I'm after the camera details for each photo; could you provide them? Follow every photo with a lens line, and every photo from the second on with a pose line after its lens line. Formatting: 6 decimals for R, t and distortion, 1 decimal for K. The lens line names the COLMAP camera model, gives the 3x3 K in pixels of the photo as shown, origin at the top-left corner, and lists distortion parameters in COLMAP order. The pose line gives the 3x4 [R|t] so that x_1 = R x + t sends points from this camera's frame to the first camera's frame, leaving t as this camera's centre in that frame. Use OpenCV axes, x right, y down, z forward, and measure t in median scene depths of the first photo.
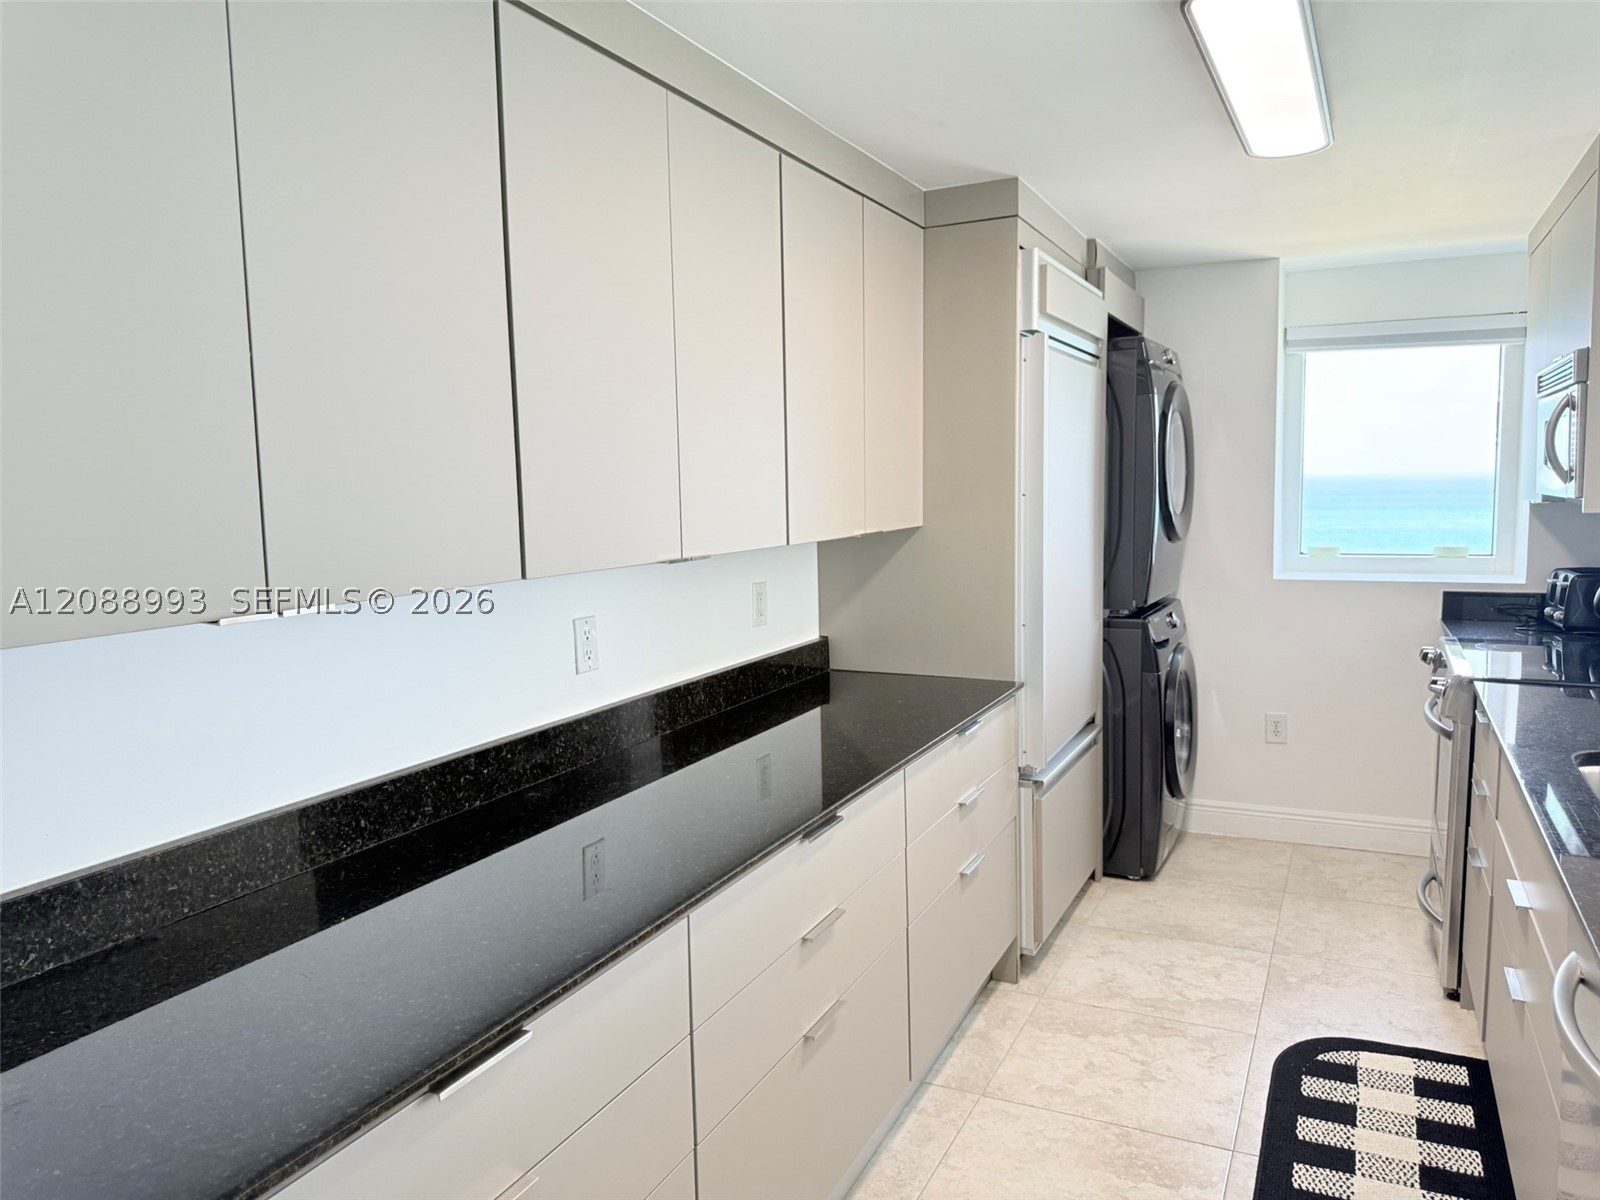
lens RADIAL K [[1138.9, 0, 802.3], [0, 1138.9, 632.3], [0, 0, 1]] dist [0.006946, -0.005083]
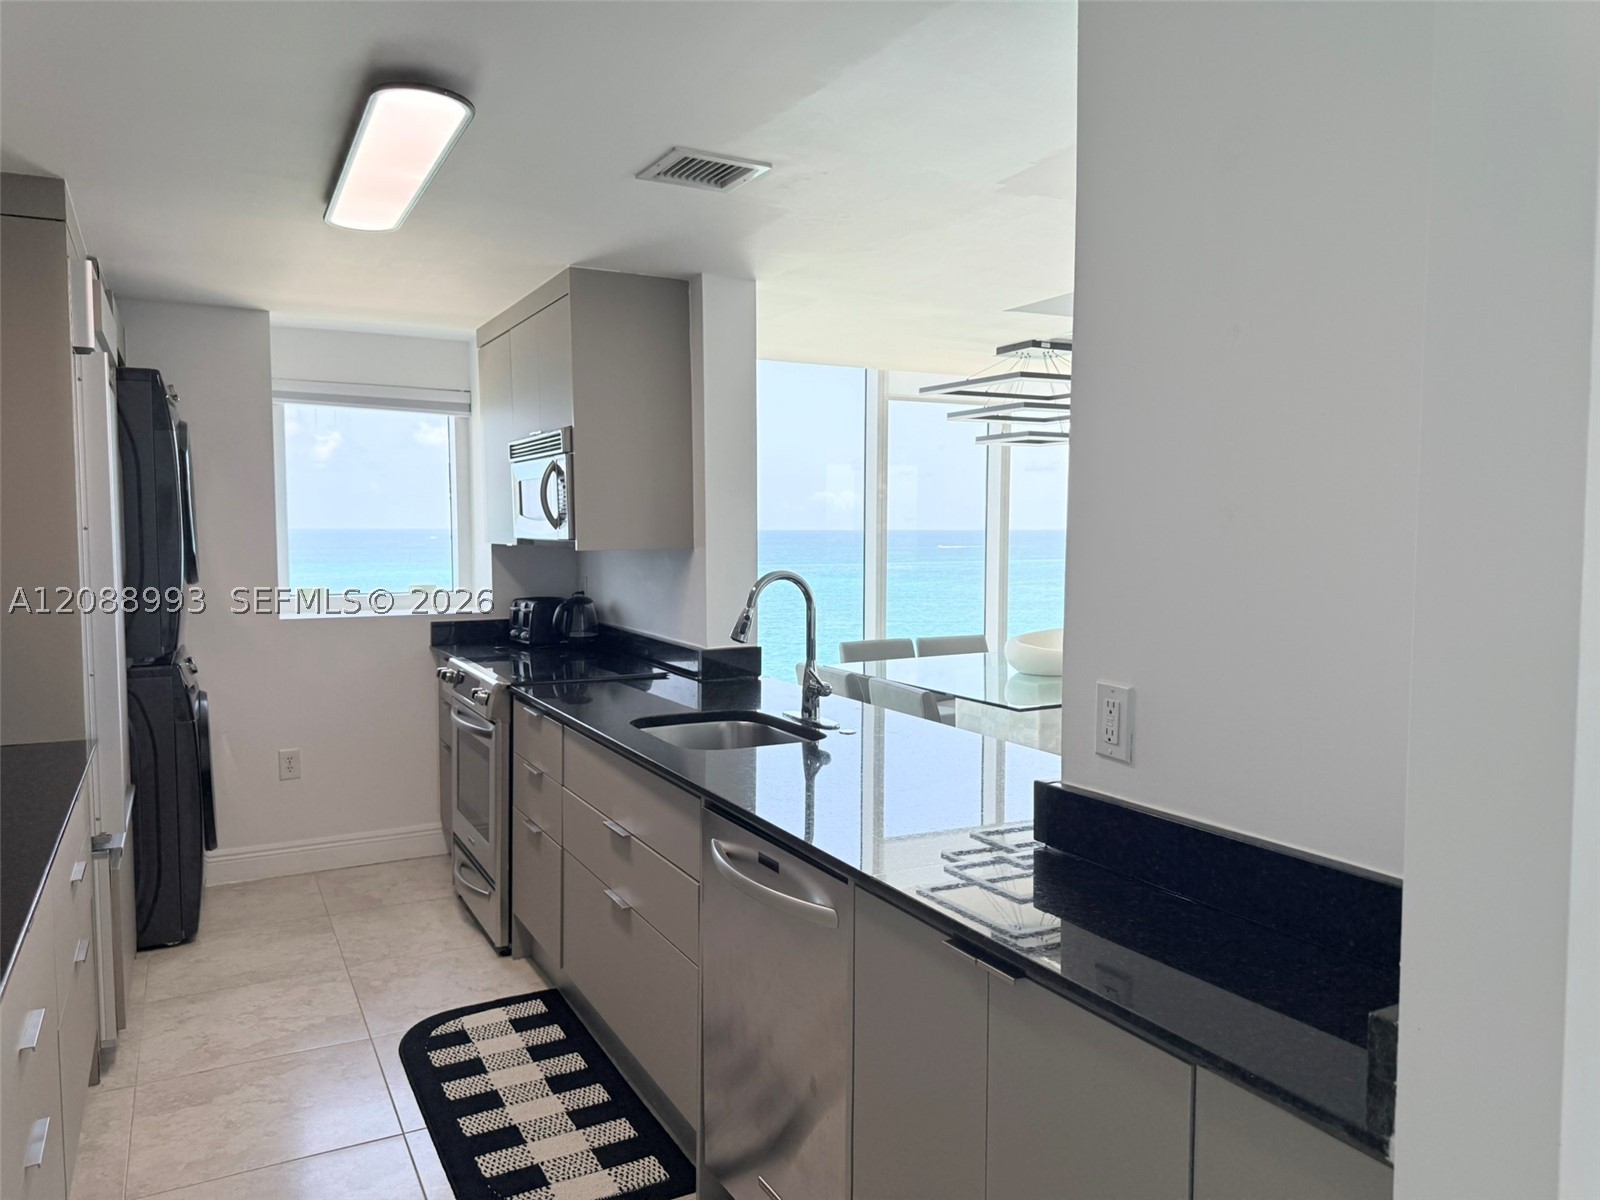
lens RADIAL K [[1138.9, 0, 802.3], [0, 1138.9, 632.3], [0, 0, 1]] dist [0.006946, -0.005083]
pose [[0.587114, -0.055051, 0.807630, -0.180760], [0.092919, 0.995674, 0.000320, 0.010536], [-0.804154, 0.074856, 0.589689, 0.014151]]
